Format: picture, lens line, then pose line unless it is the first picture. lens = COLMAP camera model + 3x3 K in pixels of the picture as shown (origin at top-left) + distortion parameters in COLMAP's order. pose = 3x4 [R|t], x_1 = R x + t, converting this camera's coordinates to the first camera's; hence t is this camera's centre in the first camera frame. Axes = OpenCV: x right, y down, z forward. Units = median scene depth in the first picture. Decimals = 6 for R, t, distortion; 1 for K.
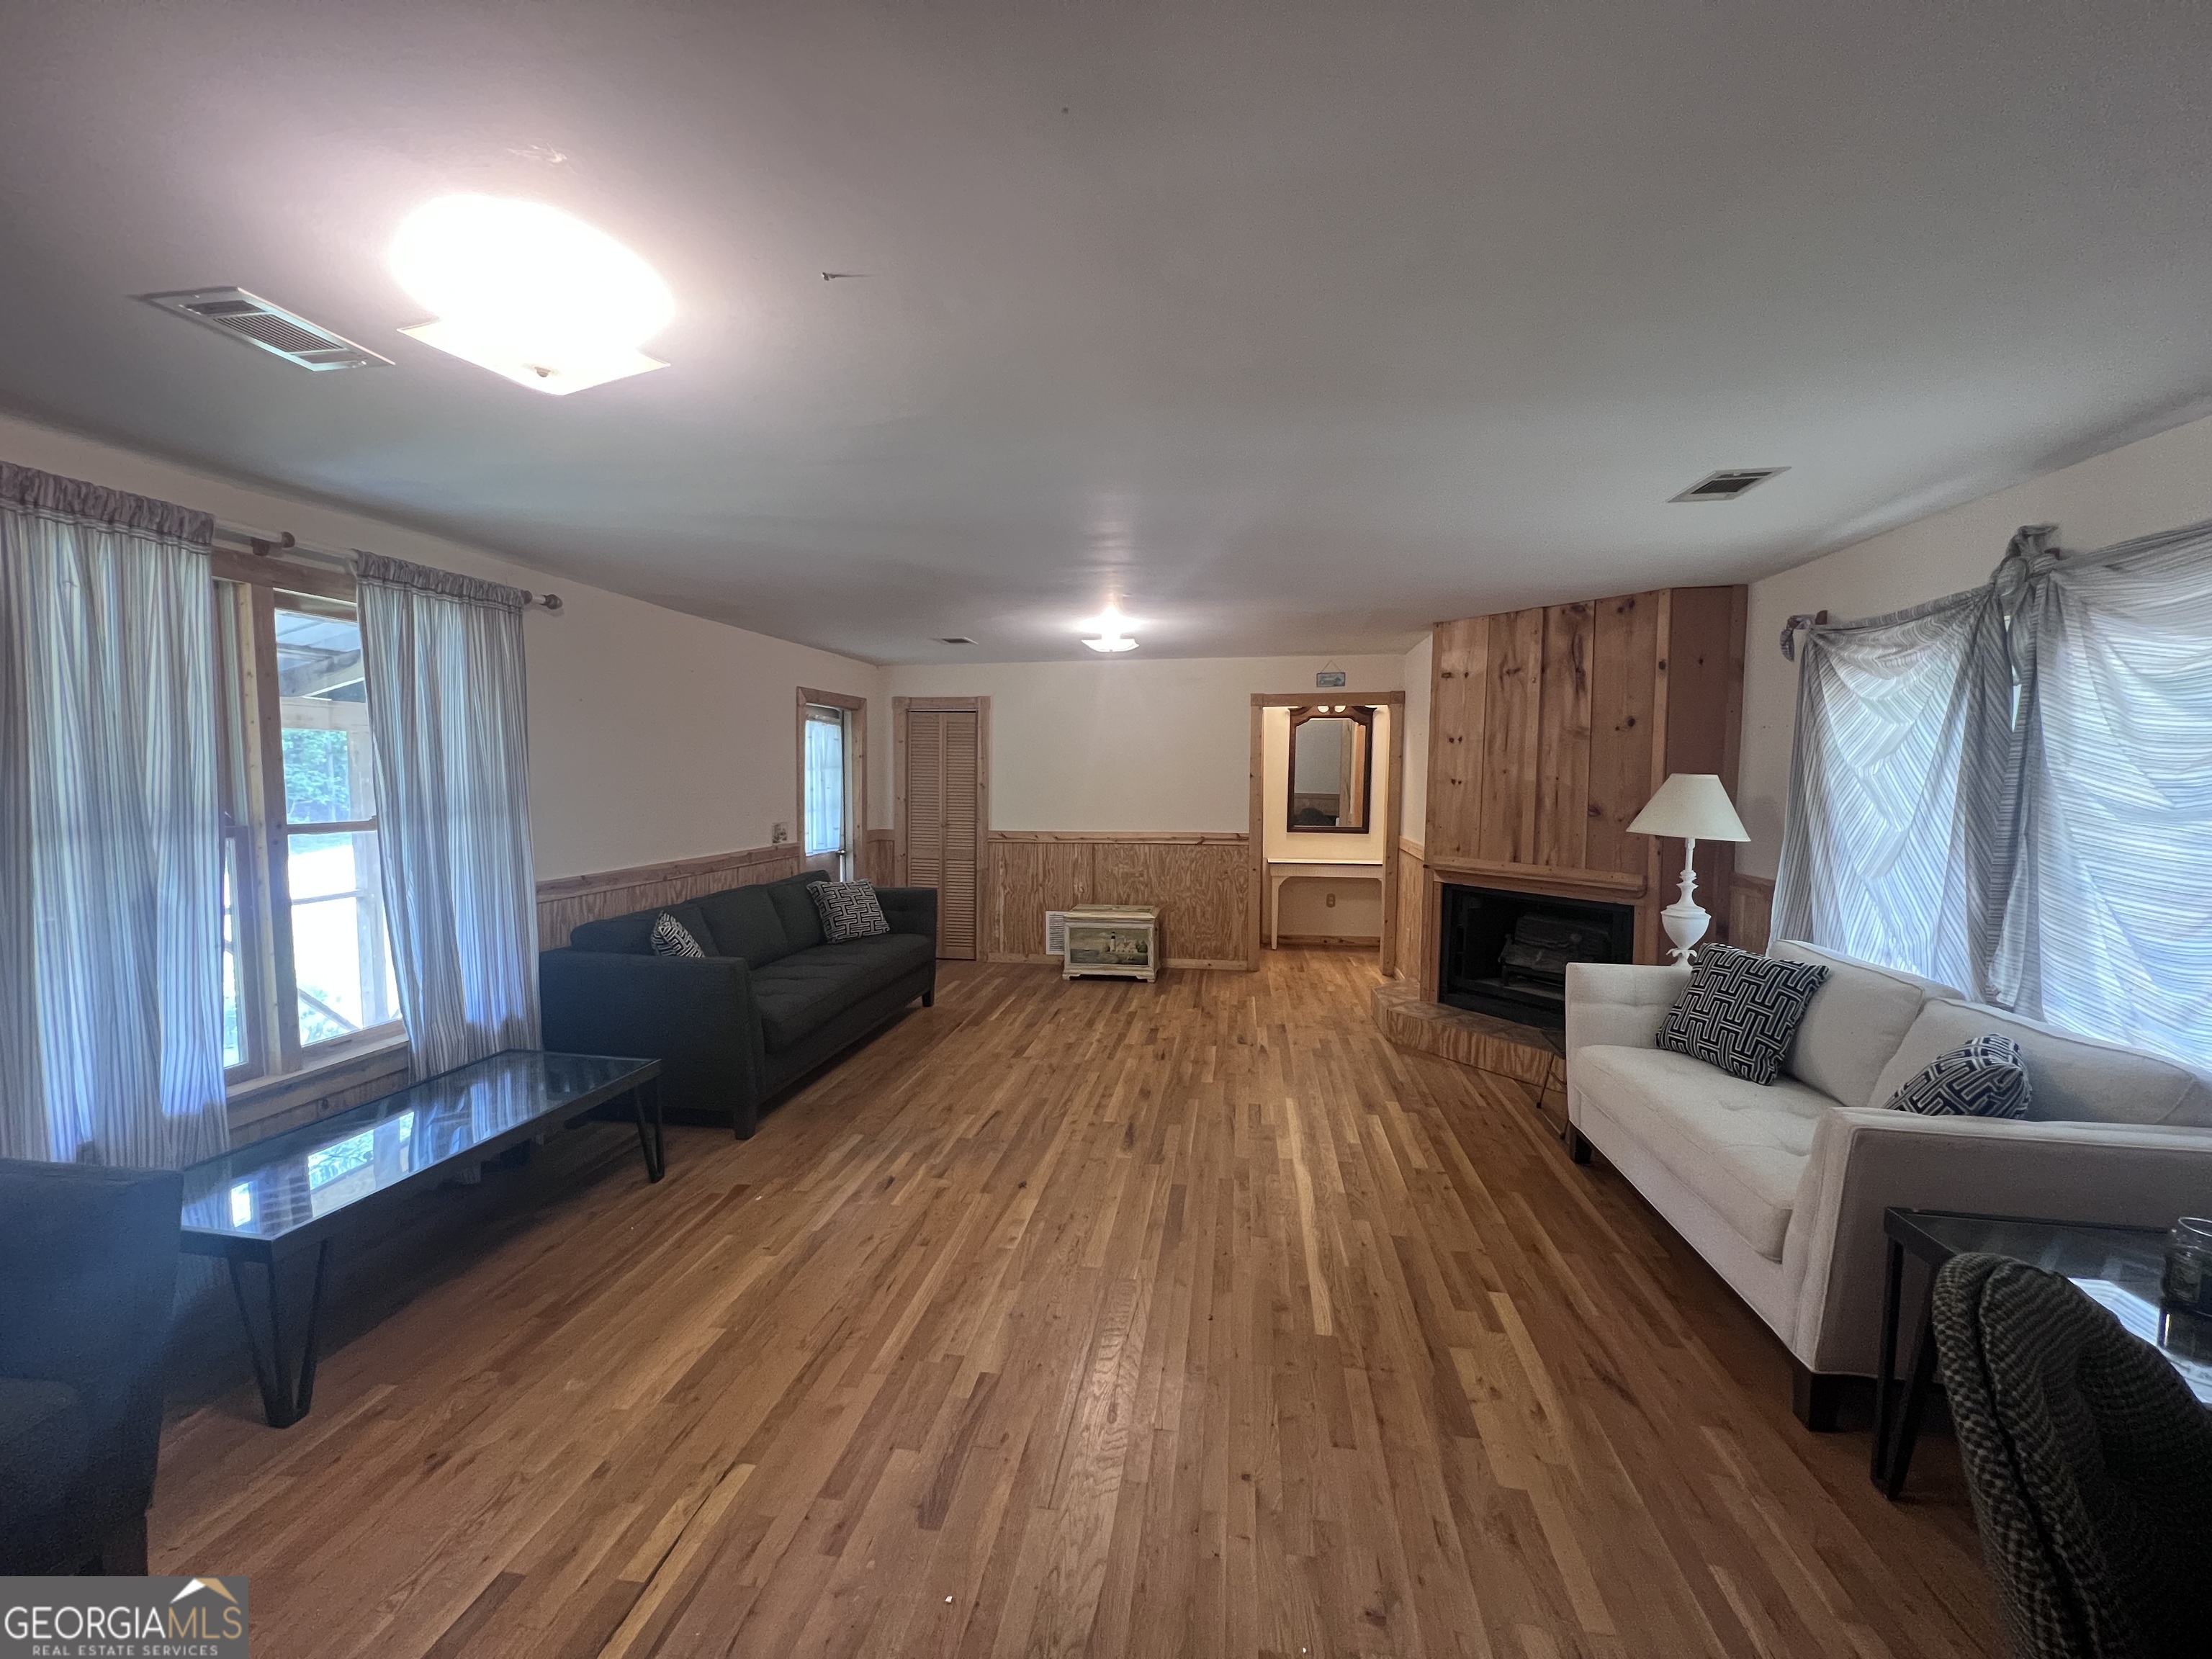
lens RADIAL K [[884.4, 0, 1106.0], [0, 884.4, 829.5], [0, 0, 1]] dist [0.000062, -0.000061]
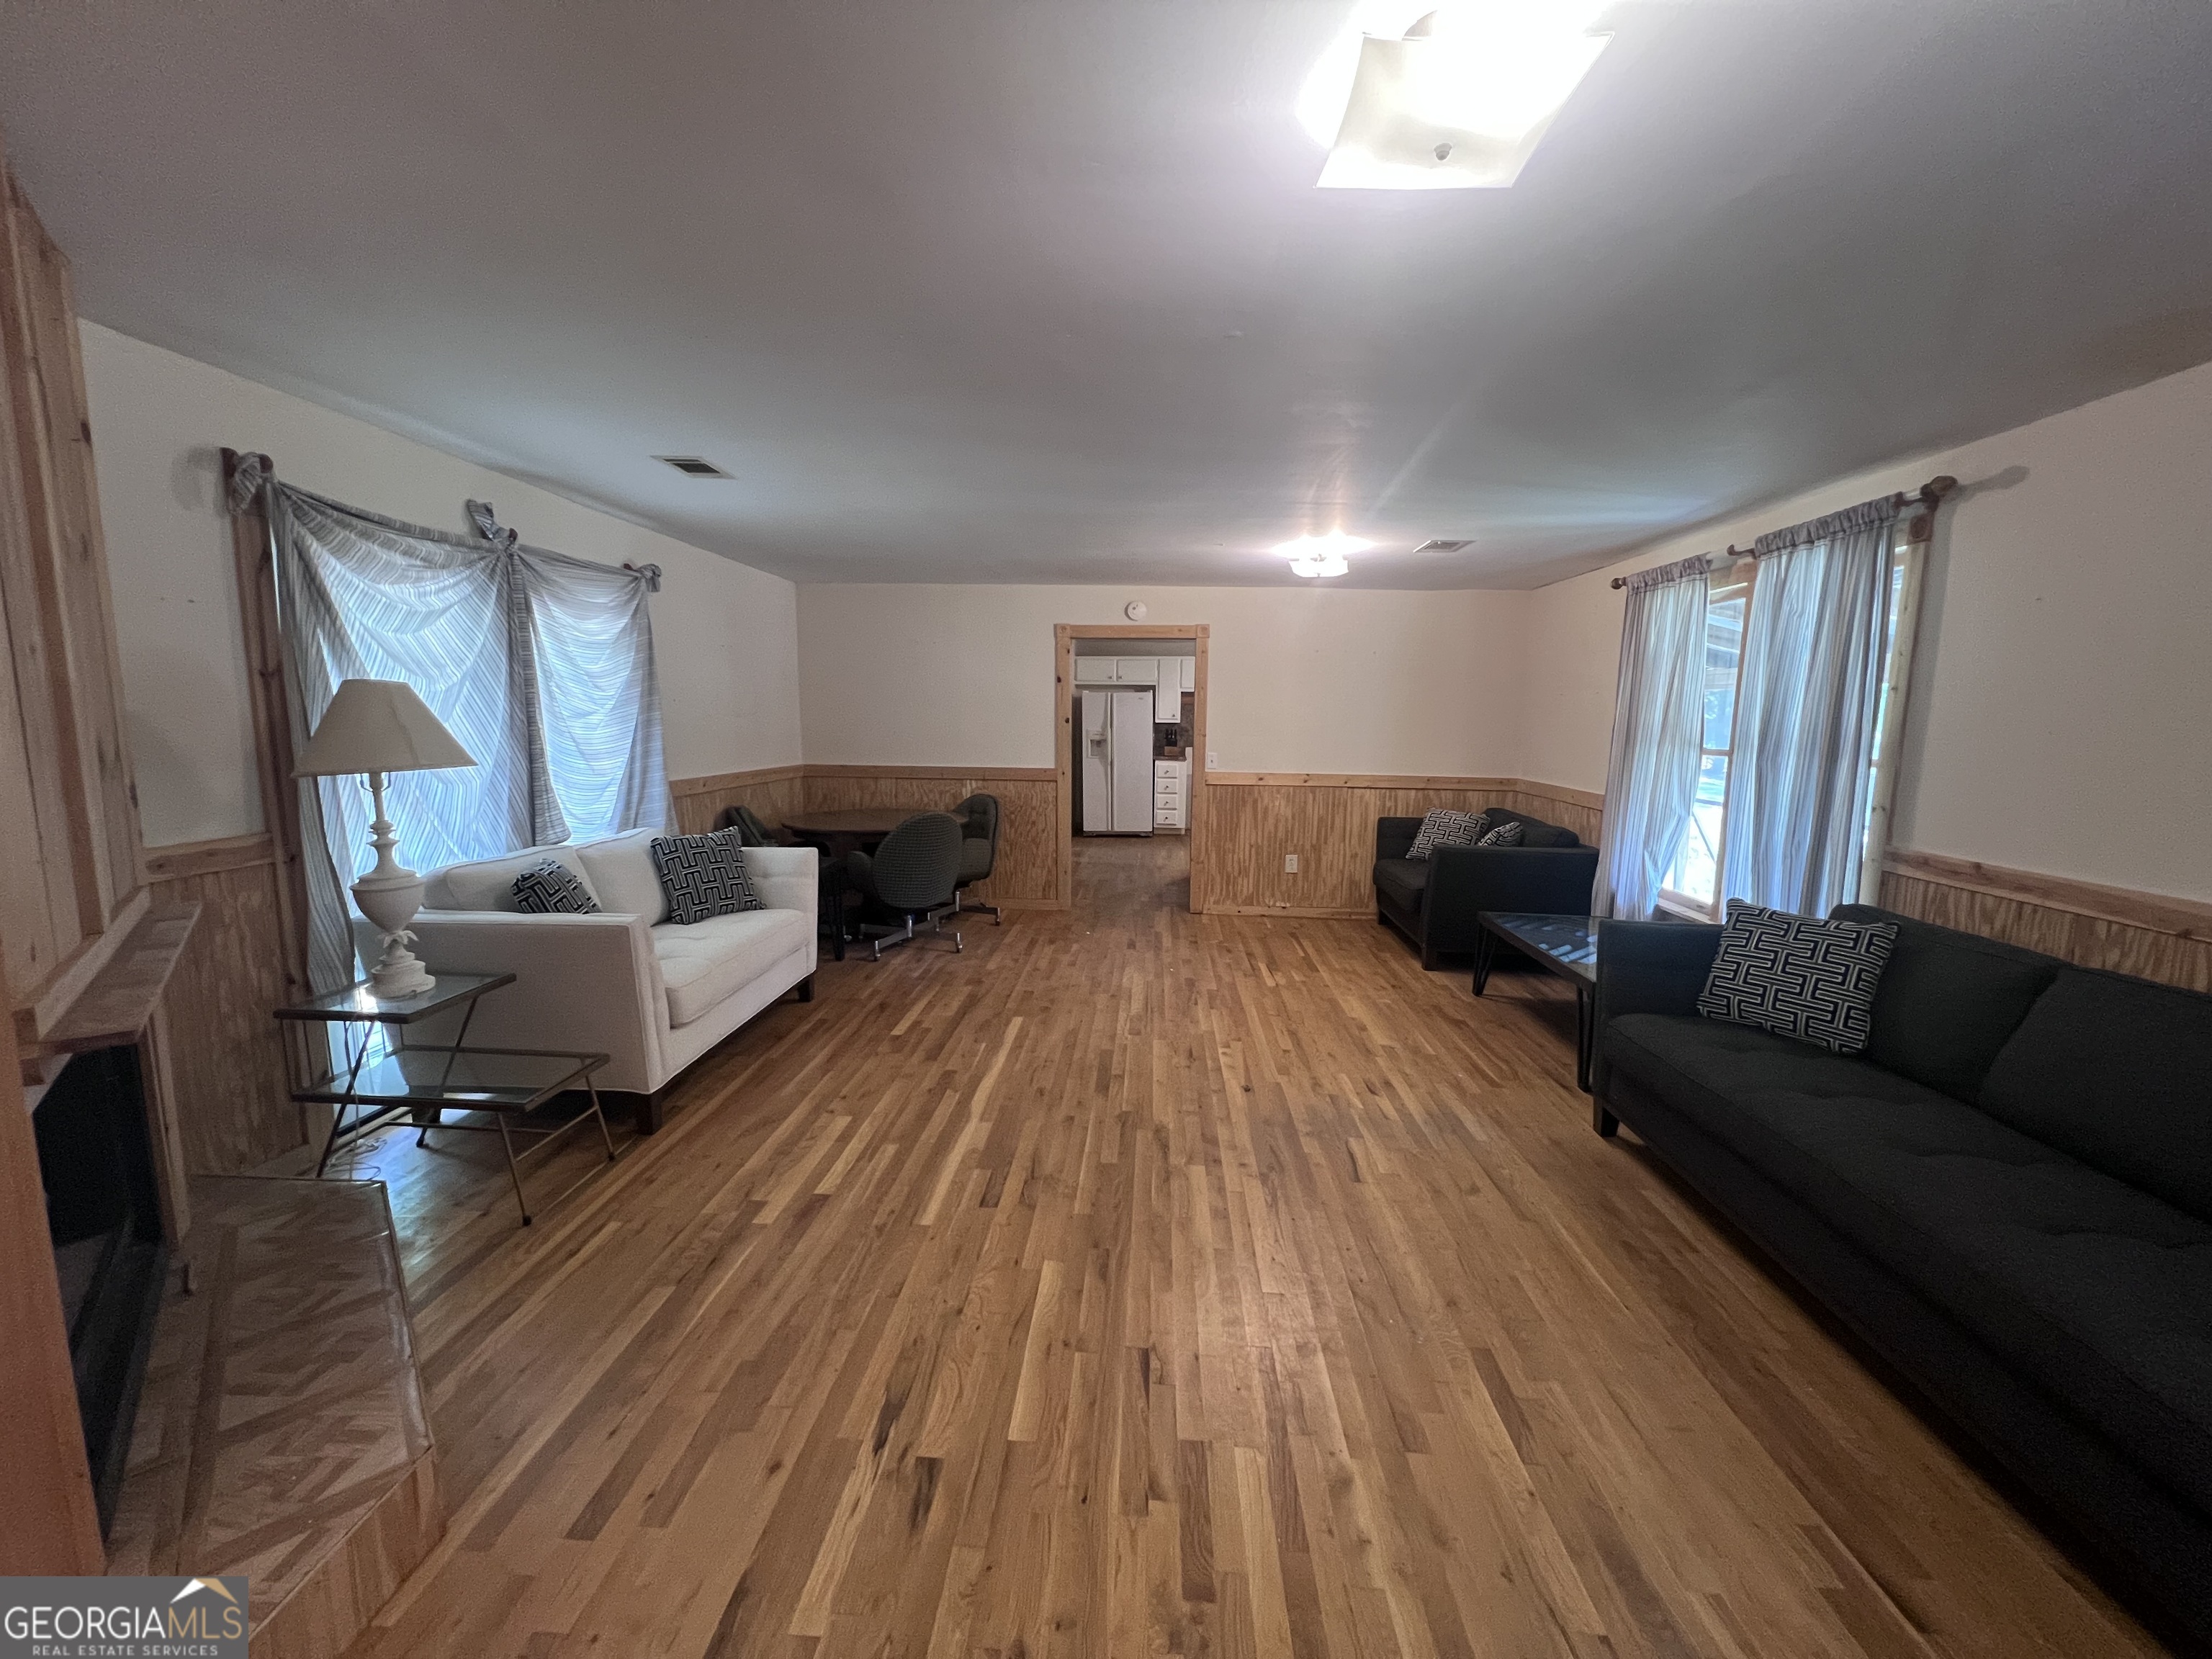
lens RADIAL K [[884.4, 0, 1106.0], [0, 884.4, 829.5], [0, 0, 1]] dist [0.000062, -0.000061]
pose [[-0.995159, -0.006809, -0.098042, 0.155702], [-0.025598, 0.981122, 0.191690, -0.091974], [0.094886, 0.193271, -0.976546, 1.677334]]
